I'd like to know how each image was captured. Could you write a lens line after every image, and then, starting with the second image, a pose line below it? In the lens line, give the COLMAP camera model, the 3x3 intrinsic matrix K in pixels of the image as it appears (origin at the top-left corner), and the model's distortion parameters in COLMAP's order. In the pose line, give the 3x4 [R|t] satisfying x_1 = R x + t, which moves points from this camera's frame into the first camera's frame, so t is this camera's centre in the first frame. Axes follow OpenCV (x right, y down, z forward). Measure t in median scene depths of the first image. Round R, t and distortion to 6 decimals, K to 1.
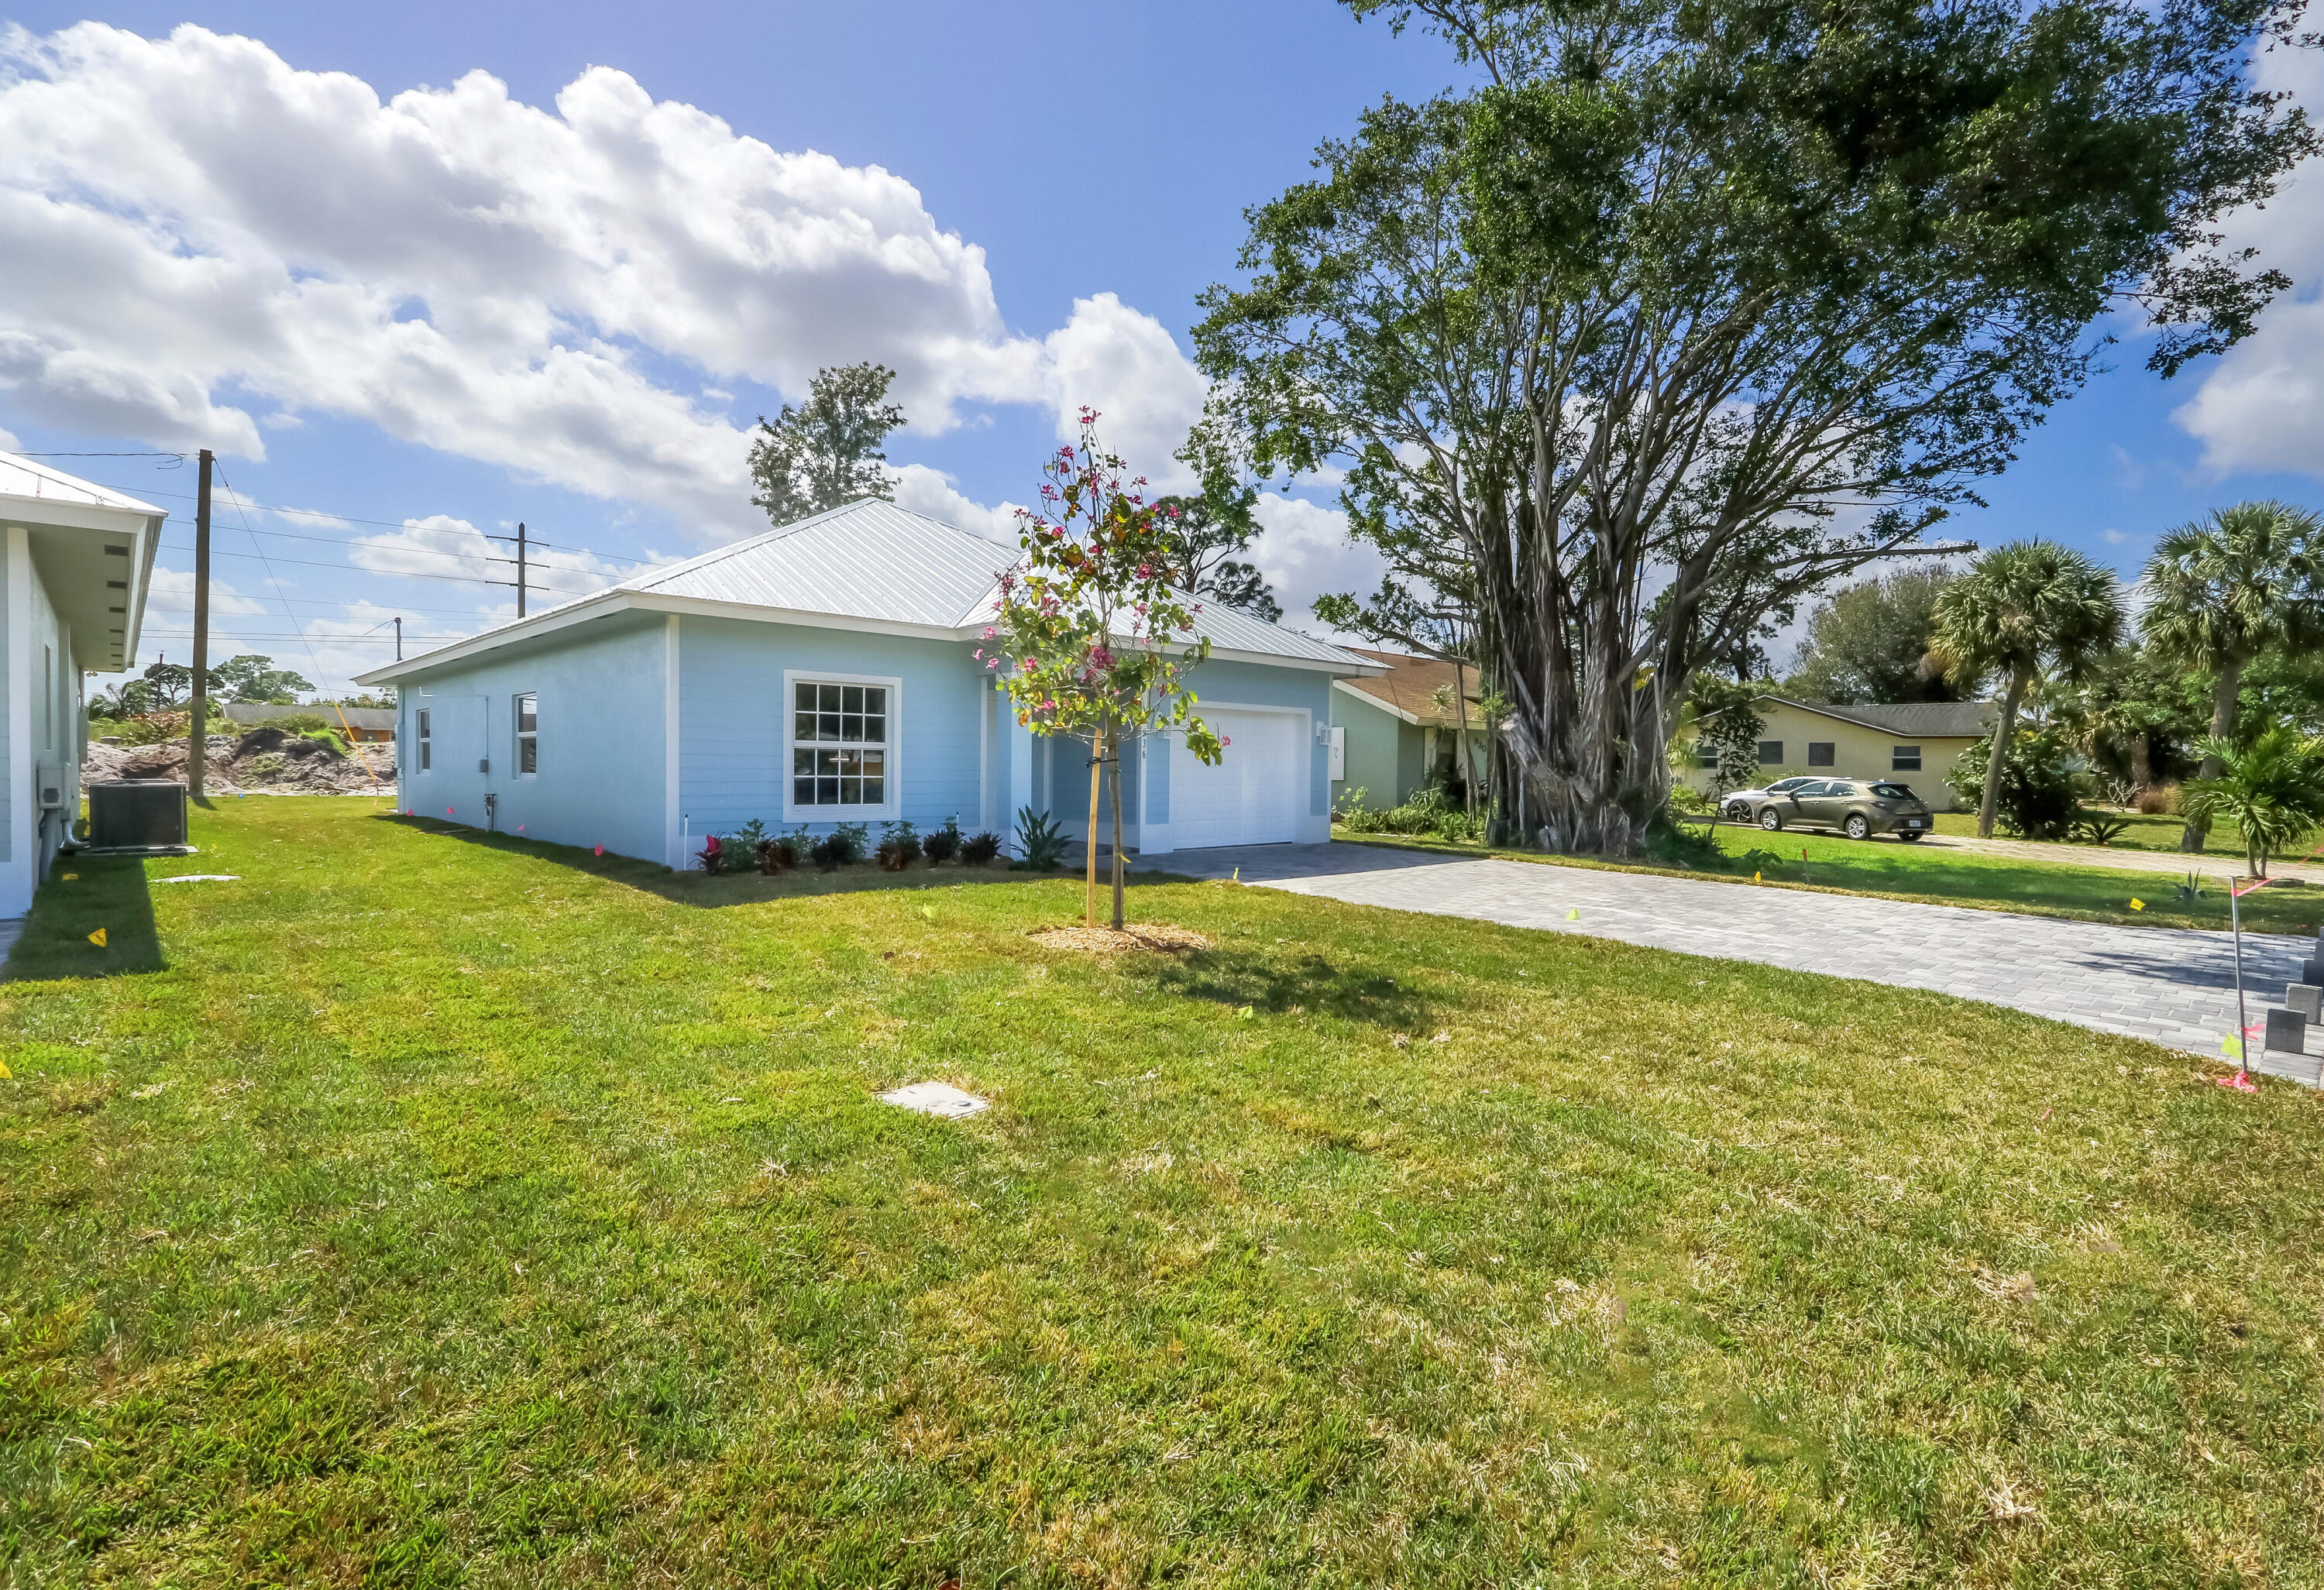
lens RADIAL K [[1109.7, 0, 1162.0], [0, 1109.7, 795.0], [0, 0, 1]] dist [-0.042336, -0.000021]
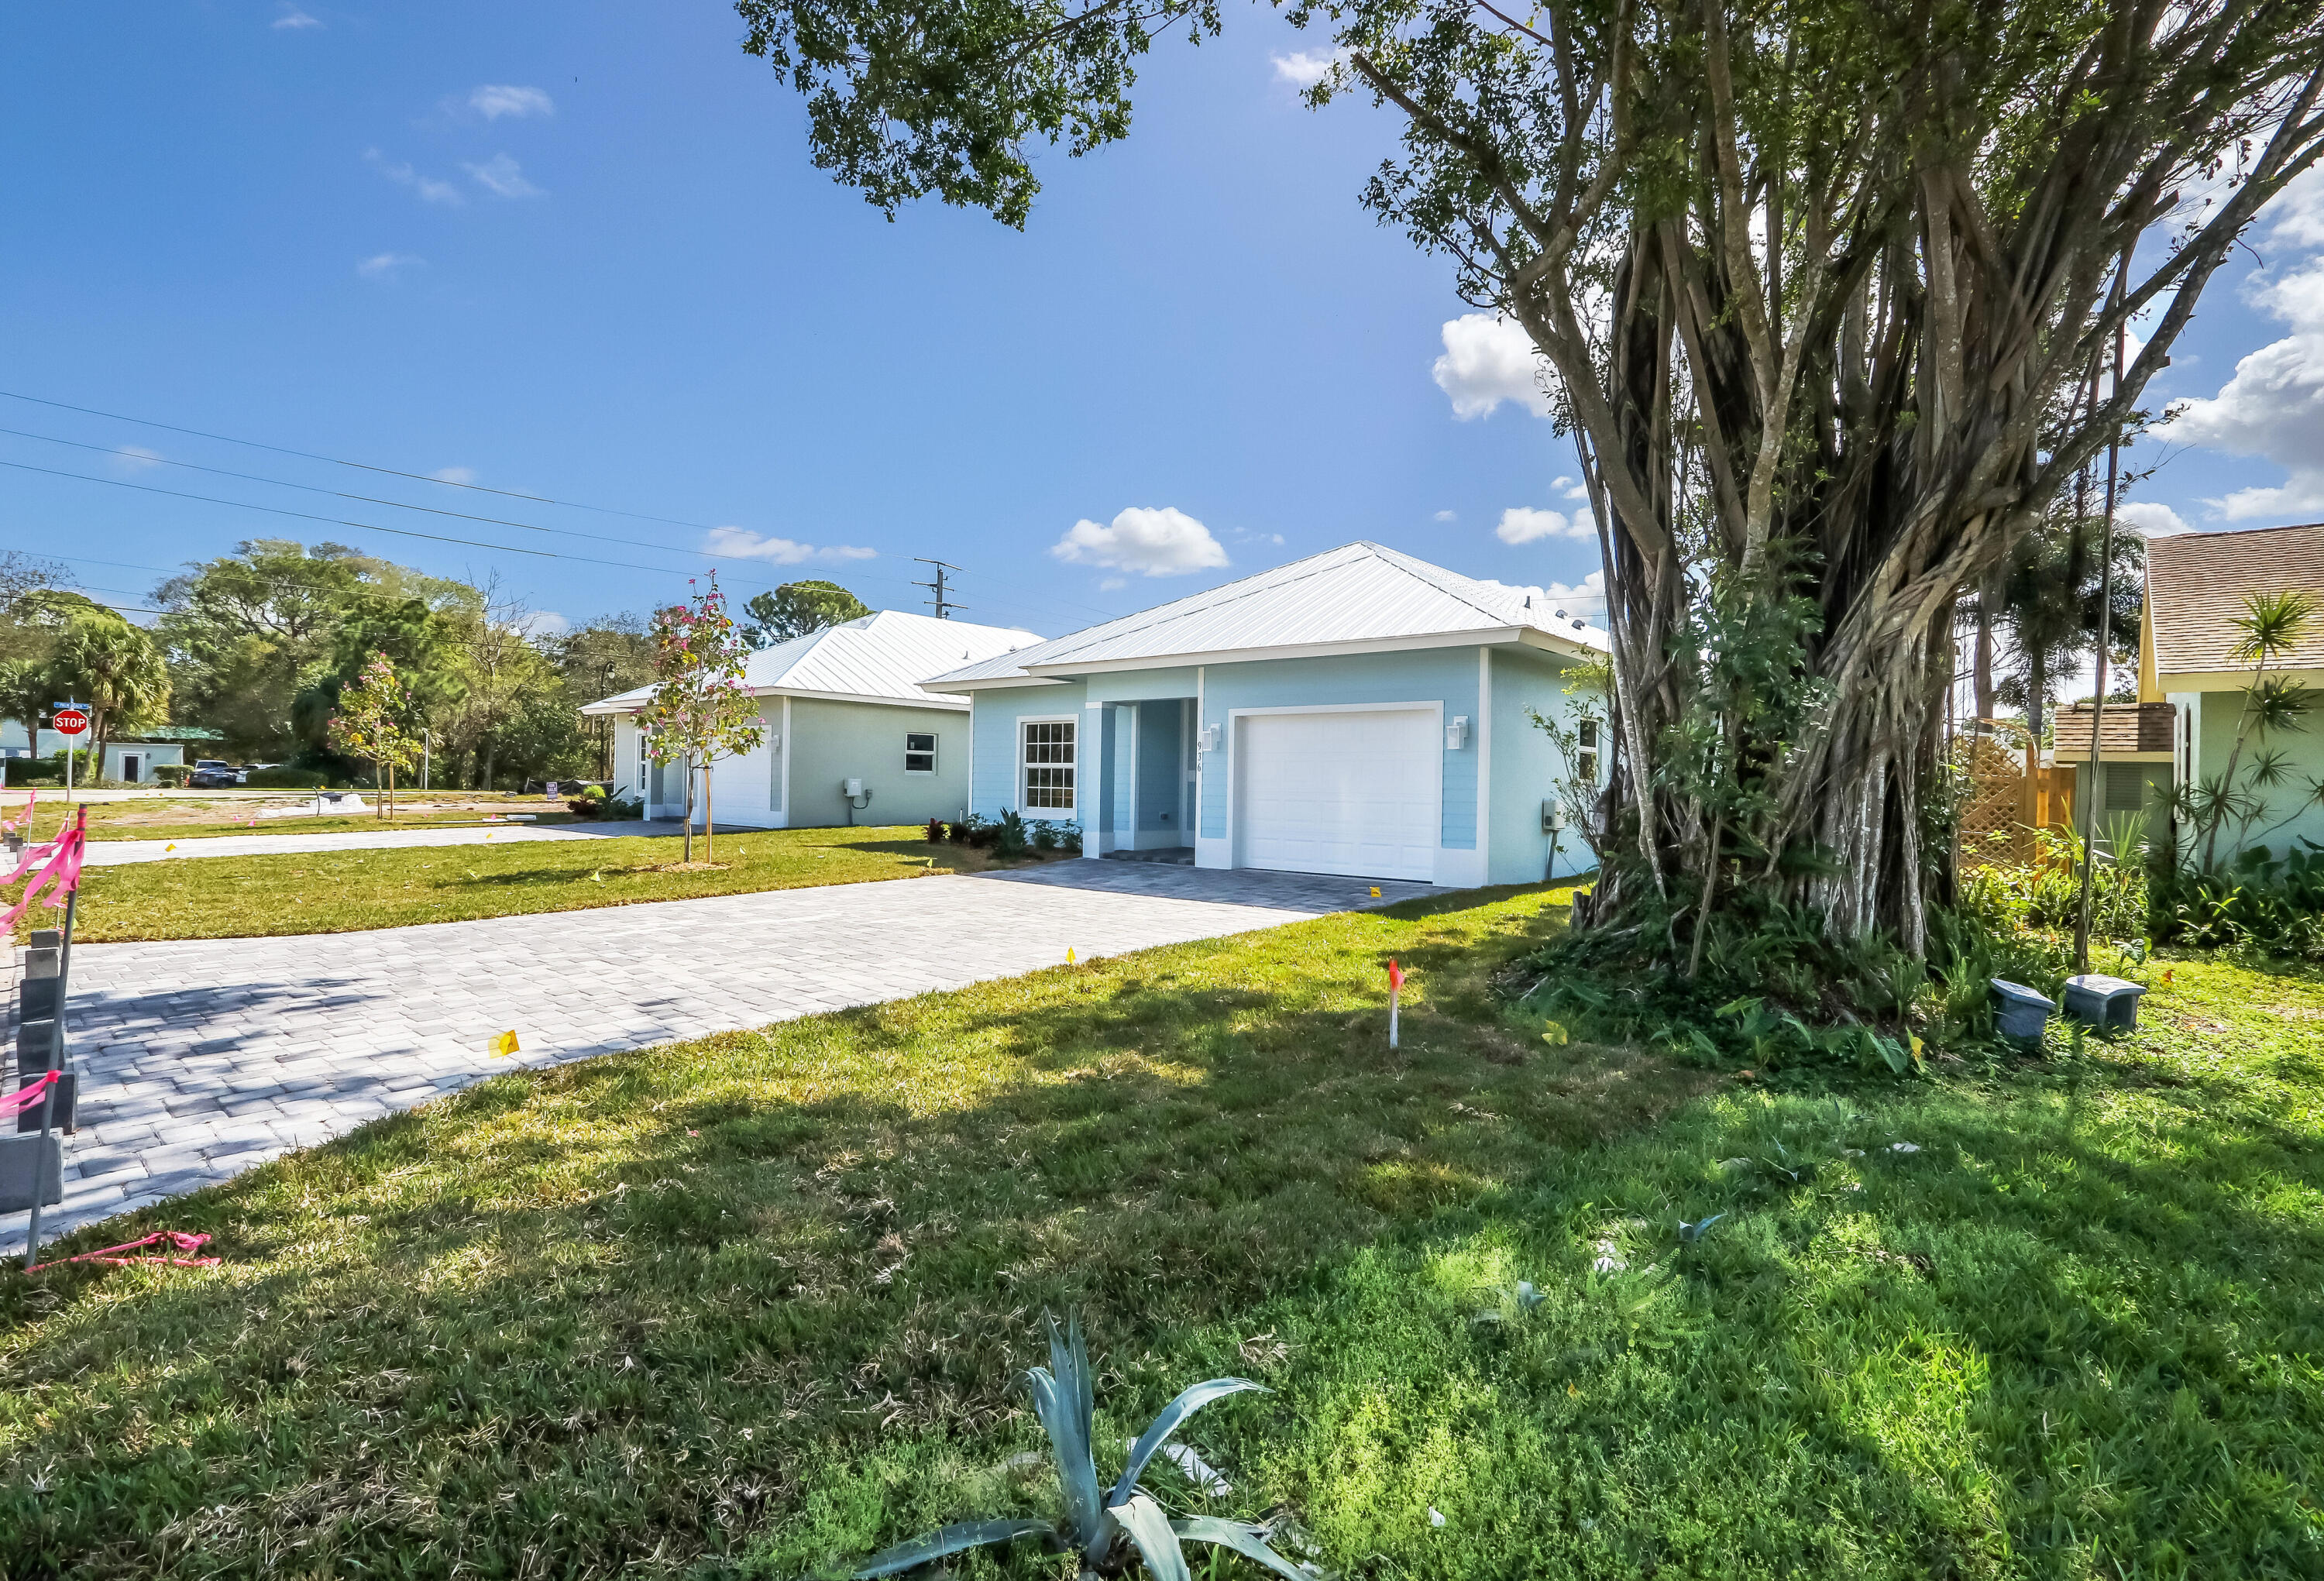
lens RADIAL K [[1018.3, 0, 1162.0], [0, 1018.3, 790.5], [0, 0, 1]] dist [-0.000321, -0.000009]
pose [[0.117771, -0.002178, -0.993038, 1.000775], [-0.039318, 0.999203, -0.006854, -0.009241], [0.992262, 0.039852, 0.117591, 0.964263]]
